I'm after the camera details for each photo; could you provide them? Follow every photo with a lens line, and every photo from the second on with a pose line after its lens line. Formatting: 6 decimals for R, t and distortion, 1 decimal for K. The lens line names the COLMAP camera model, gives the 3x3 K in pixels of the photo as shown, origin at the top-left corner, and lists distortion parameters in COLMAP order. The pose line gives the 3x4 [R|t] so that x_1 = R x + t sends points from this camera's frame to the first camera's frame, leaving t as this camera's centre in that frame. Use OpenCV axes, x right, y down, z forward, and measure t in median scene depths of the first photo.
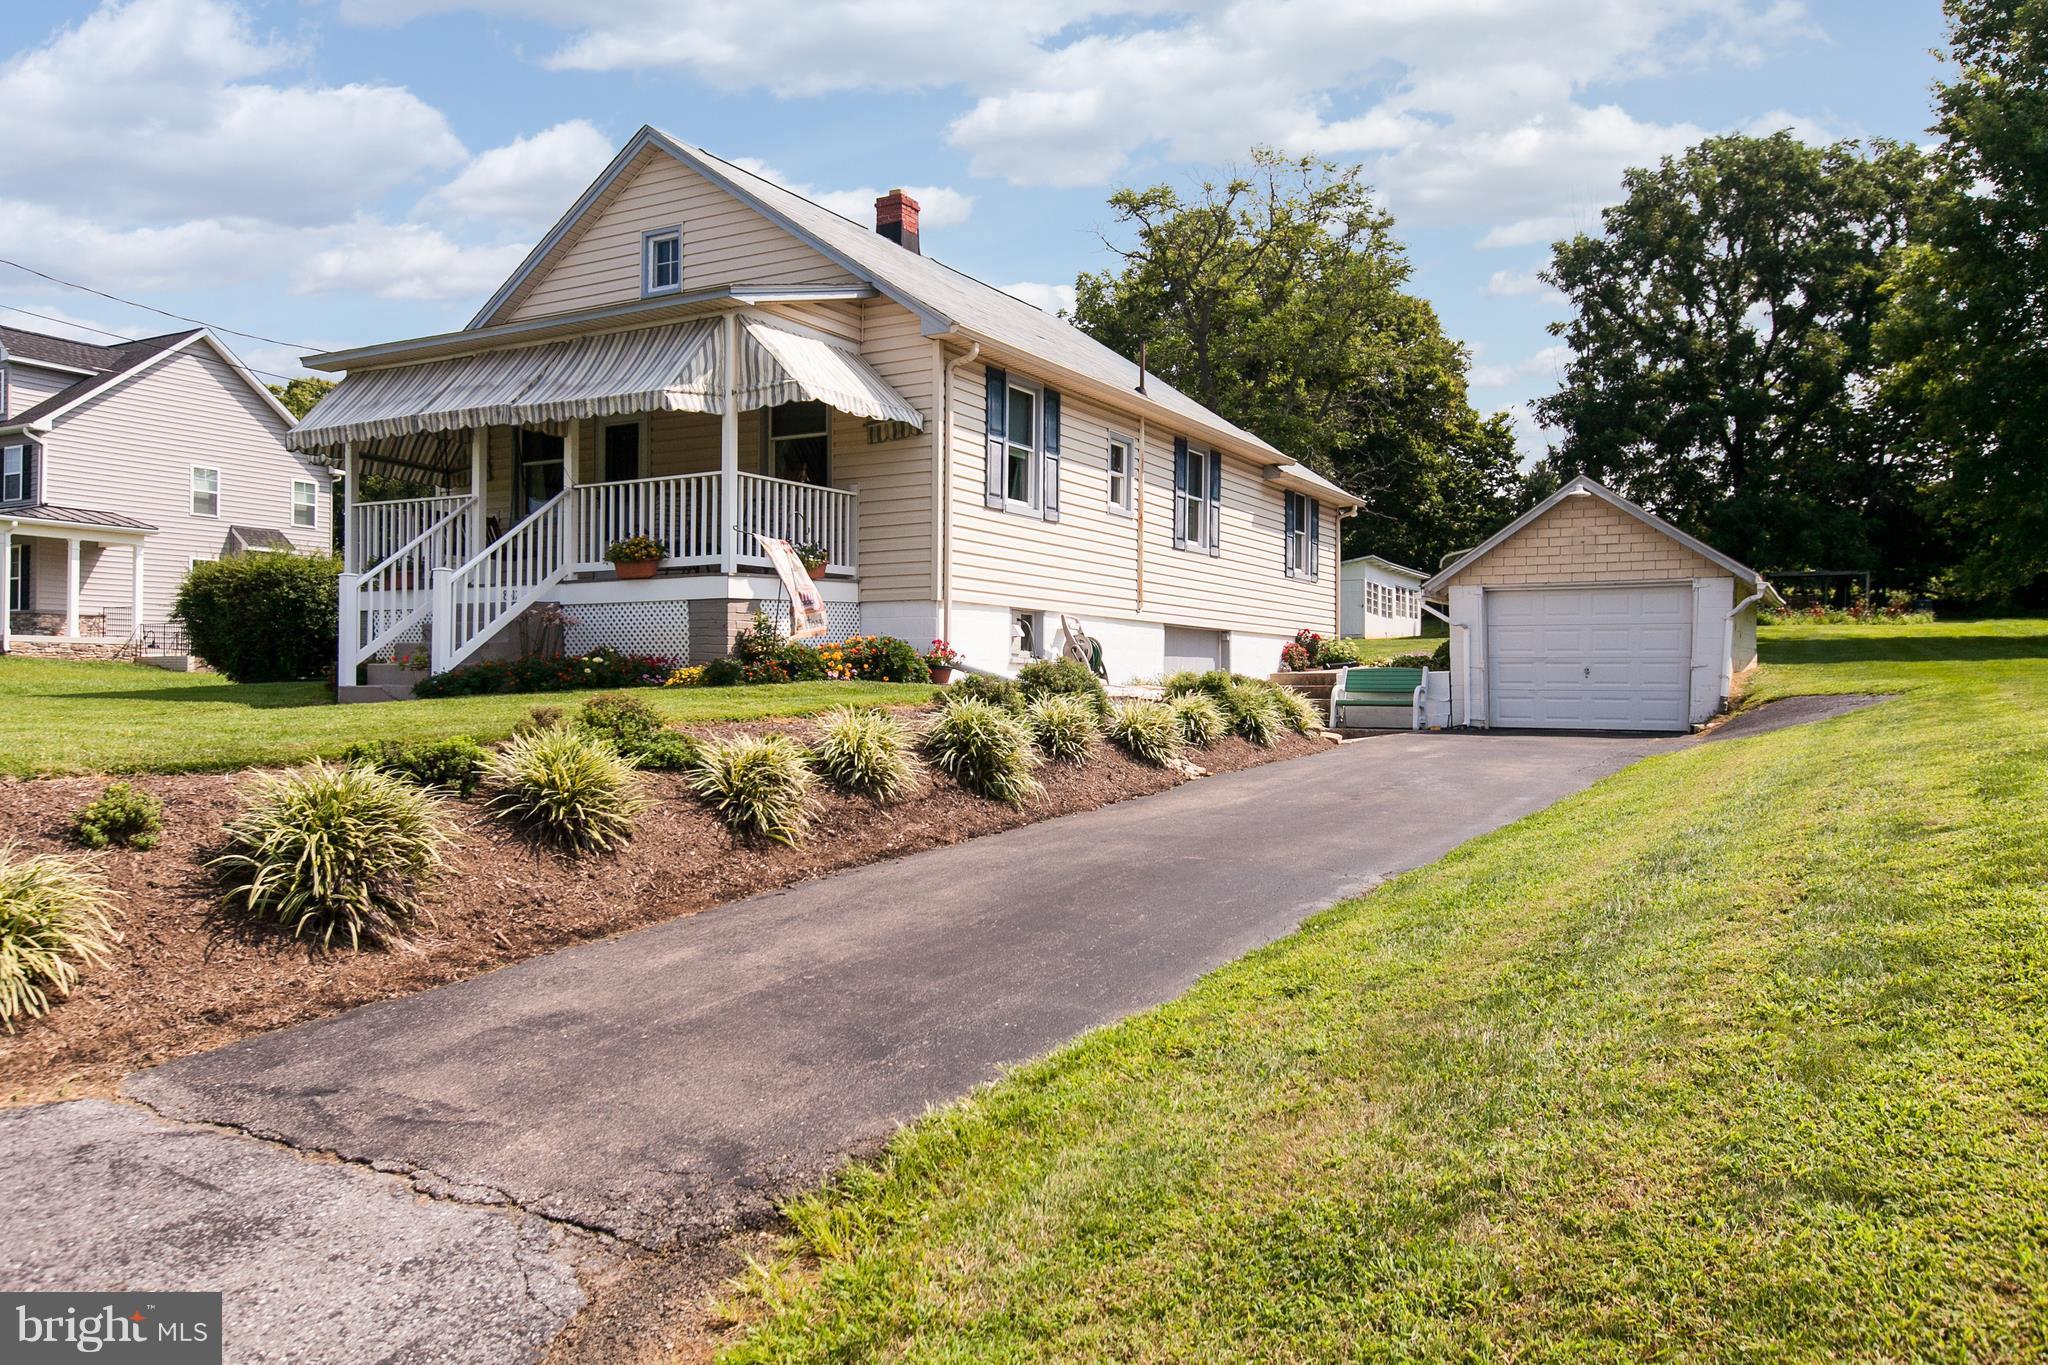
lens RADIAL K [[1480.6, 0, 982.4], [0, 1480.6, 637.0], [0, 0, 1]] dist [0.005367, 0.001346]
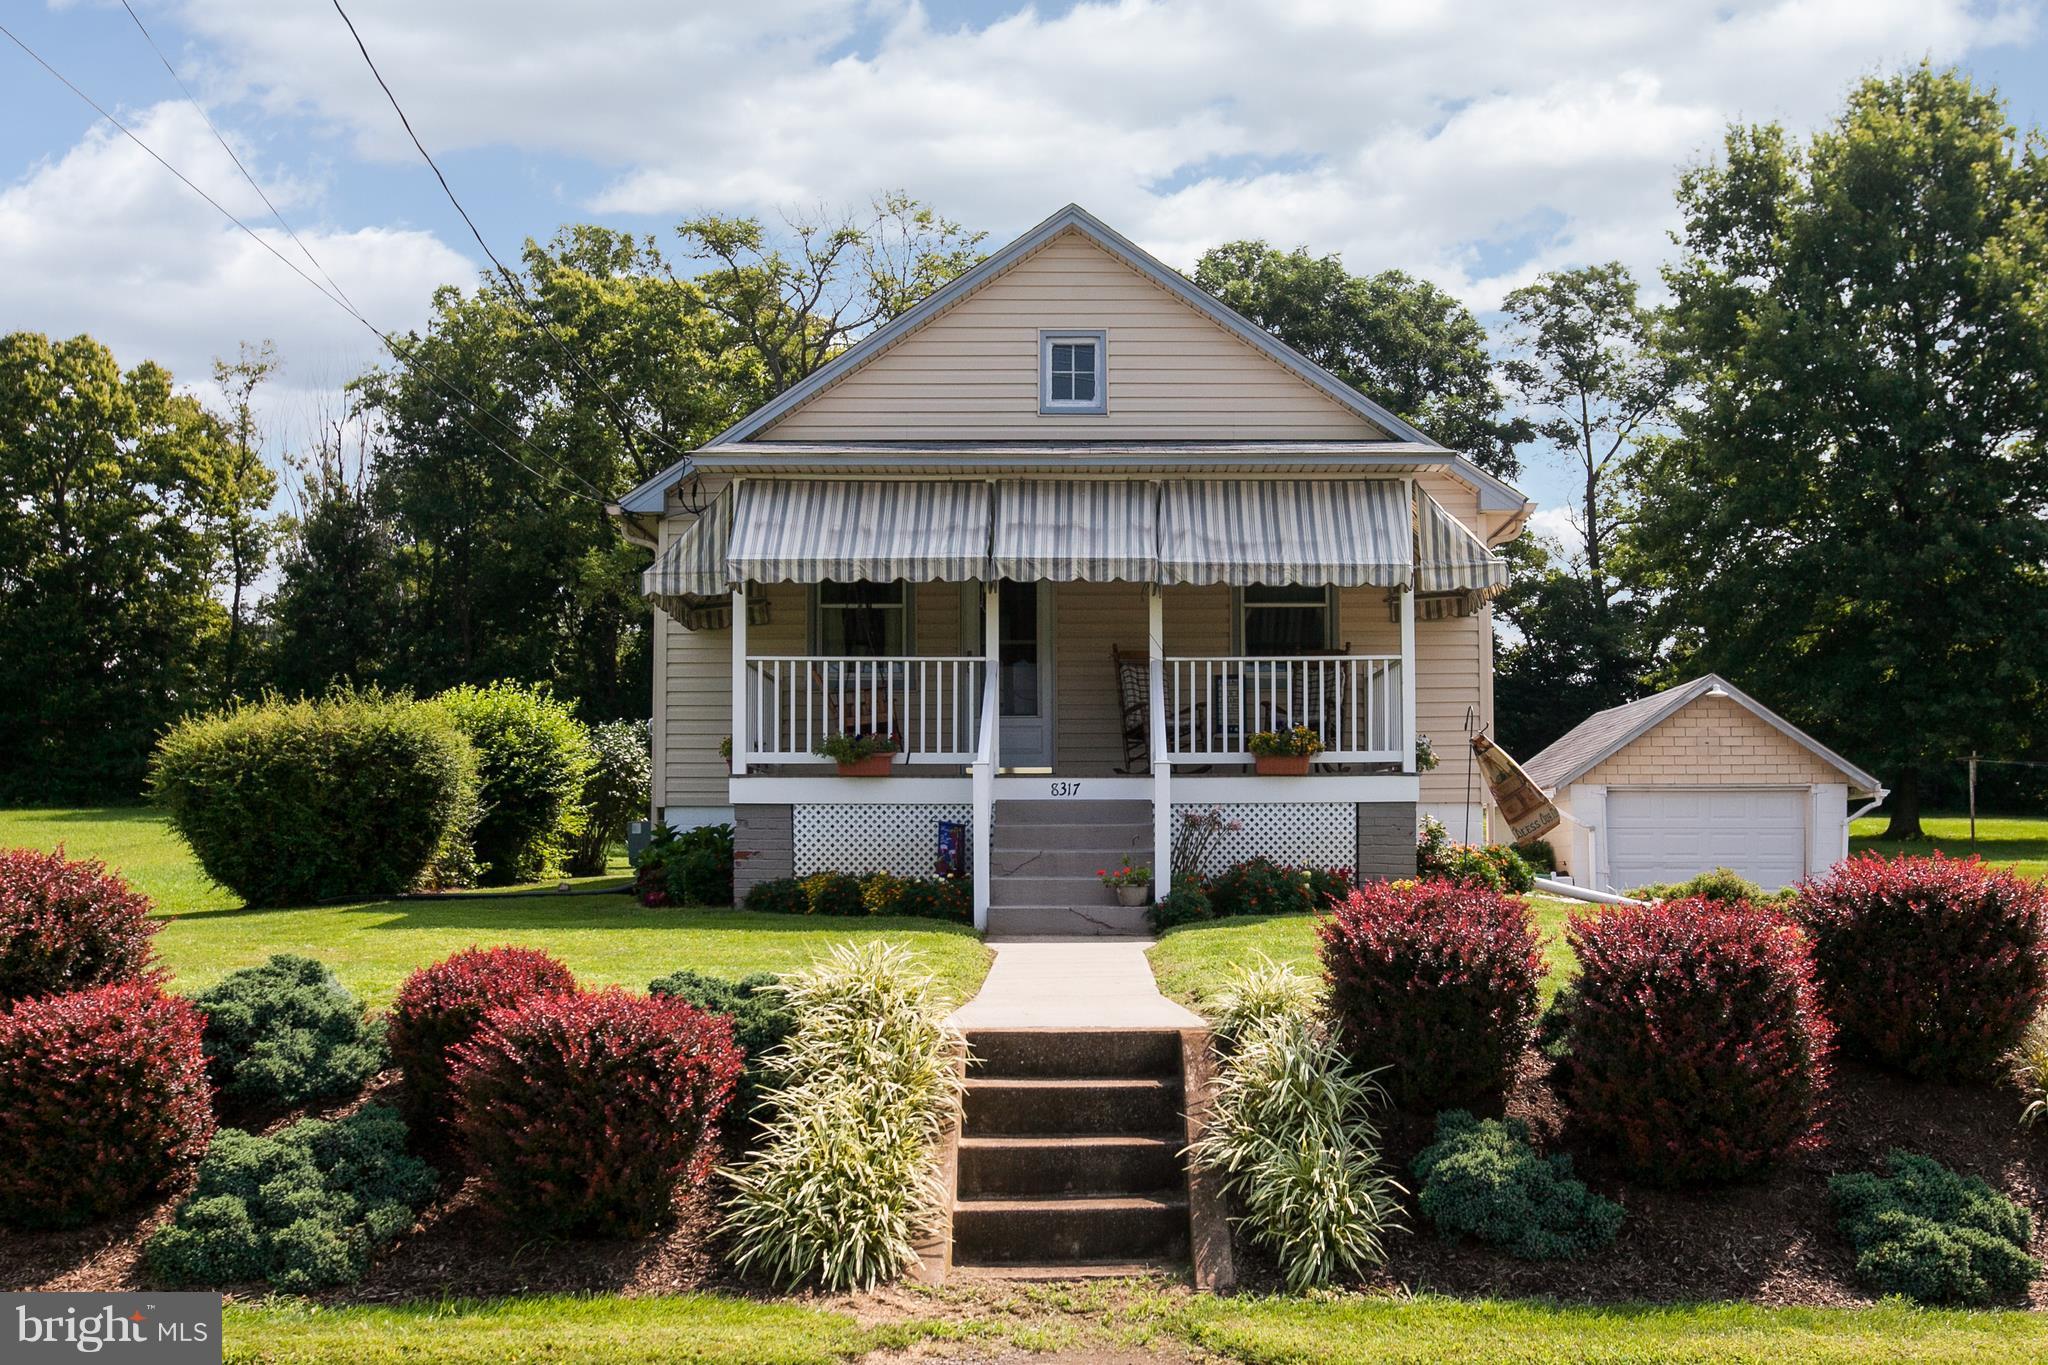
lens RADIAL K [[2135.3, 0, 1060.9], [0, 2135.3, 682.7], [0, 0, 1]] dist [0.001490, -0.001222]
pose [[0.865586, 0.042873, 0.498921, -0.784992], [-0.011737, 0.997791, -0.065379, -0.009134], [-0.500622, 0.050735, 0.864178, 0.011050]]
